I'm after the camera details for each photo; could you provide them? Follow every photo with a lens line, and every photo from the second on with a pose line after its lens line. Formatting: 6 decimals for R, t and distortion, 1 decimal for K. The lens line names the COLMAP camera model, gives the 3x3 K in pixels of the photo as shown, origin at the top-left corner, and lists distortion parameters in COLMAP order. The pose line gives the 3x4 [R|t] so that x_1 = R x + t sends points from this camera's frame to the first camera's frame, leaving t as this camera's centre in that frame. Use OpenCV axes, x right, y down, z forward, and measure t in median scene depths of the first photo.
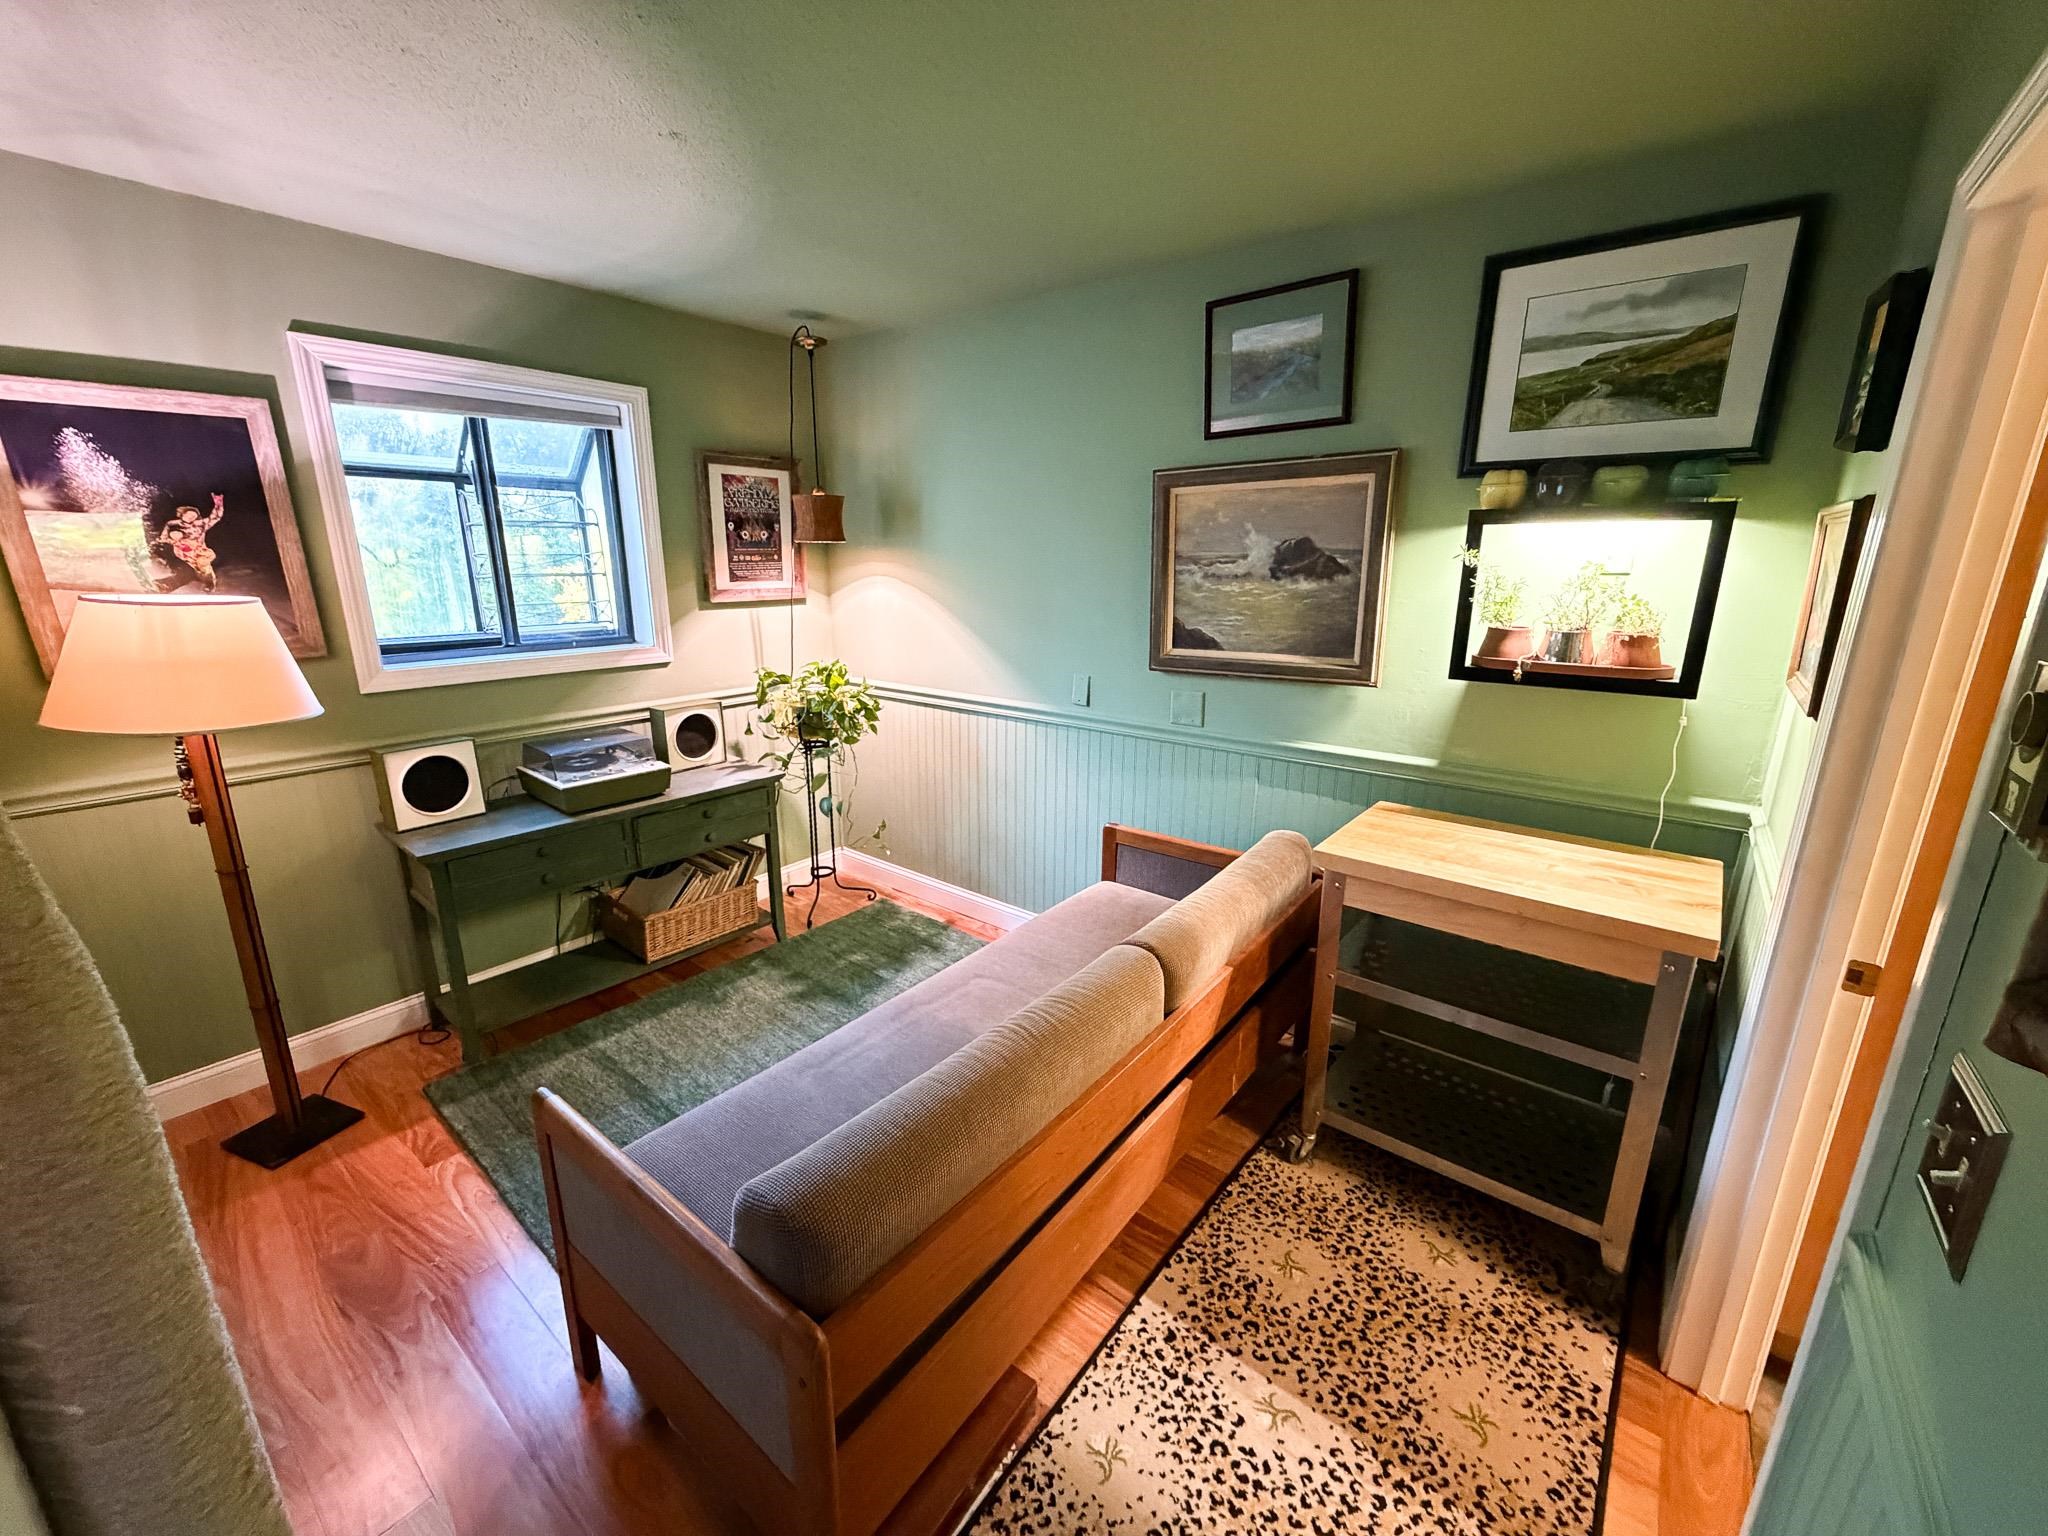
lens RADIAL K [[821.9, 0, 1024.0], [0, 821.9, 768.0], [0, 0, 1]] dist [0.002073, 0.000186]
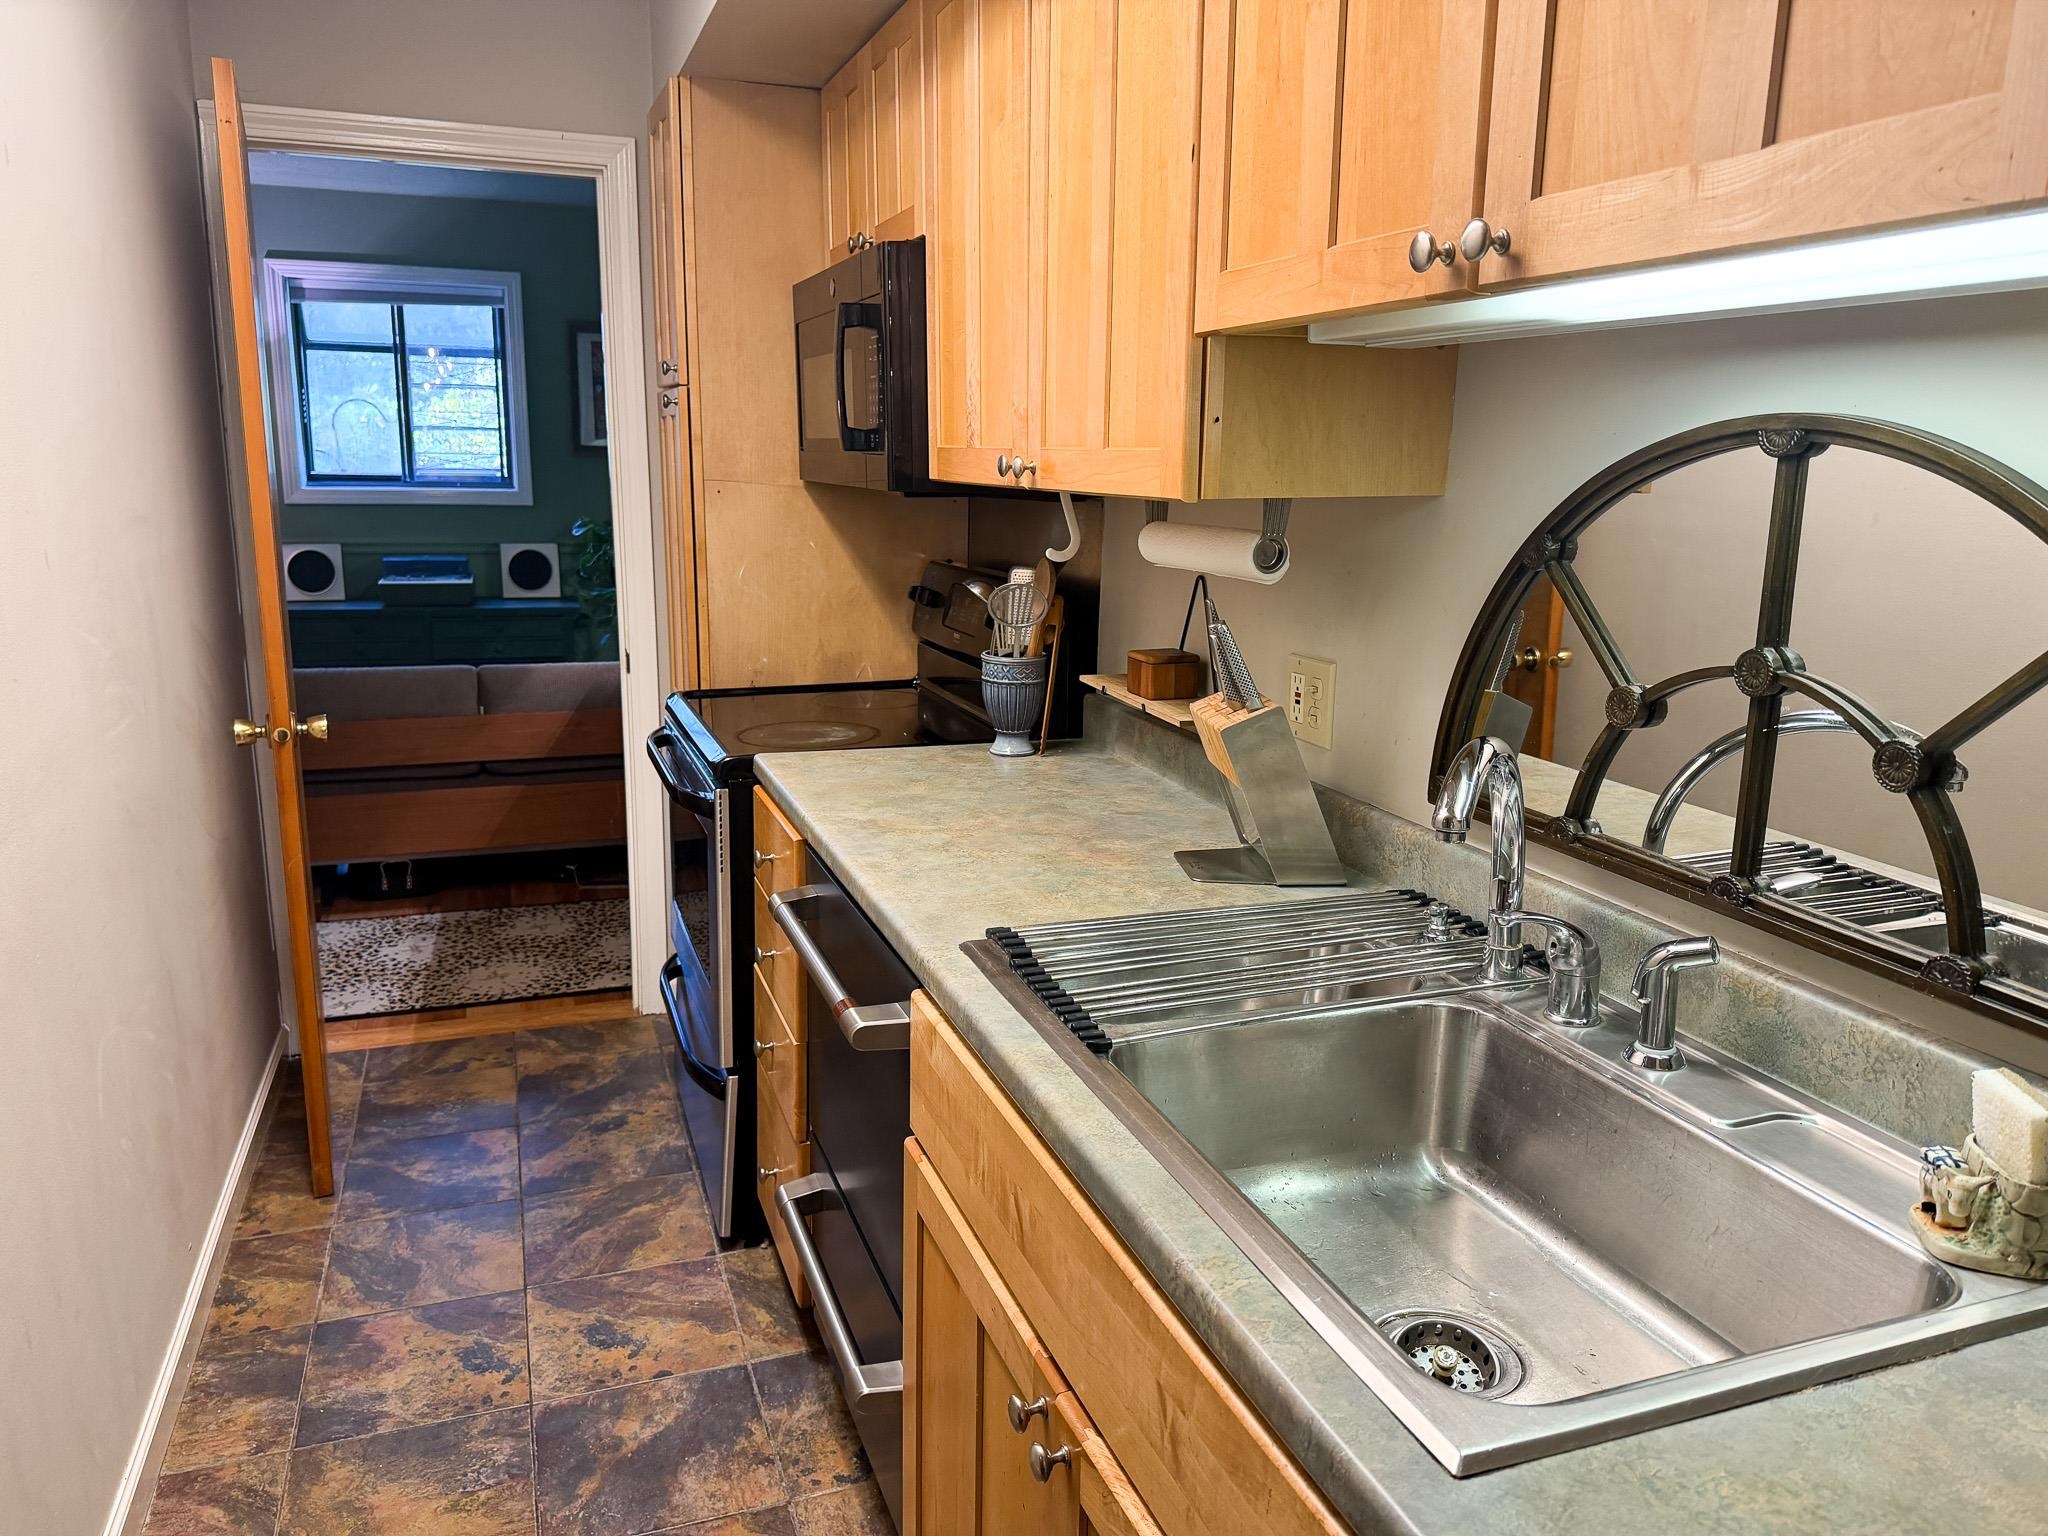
lens RADIAL K [[1451.4, 0, 1024.0], [0, 1451.4, 768.0], [0, 0, 1]] dist [0.007338, 0.001883]
pose [[0.850971, 0.117213, -0.511967, 1.344543], [-0.145560, 0.989229, -0.015463, 0.177515], [0.504640, 0.087681, 0.858866, -0.386365]]
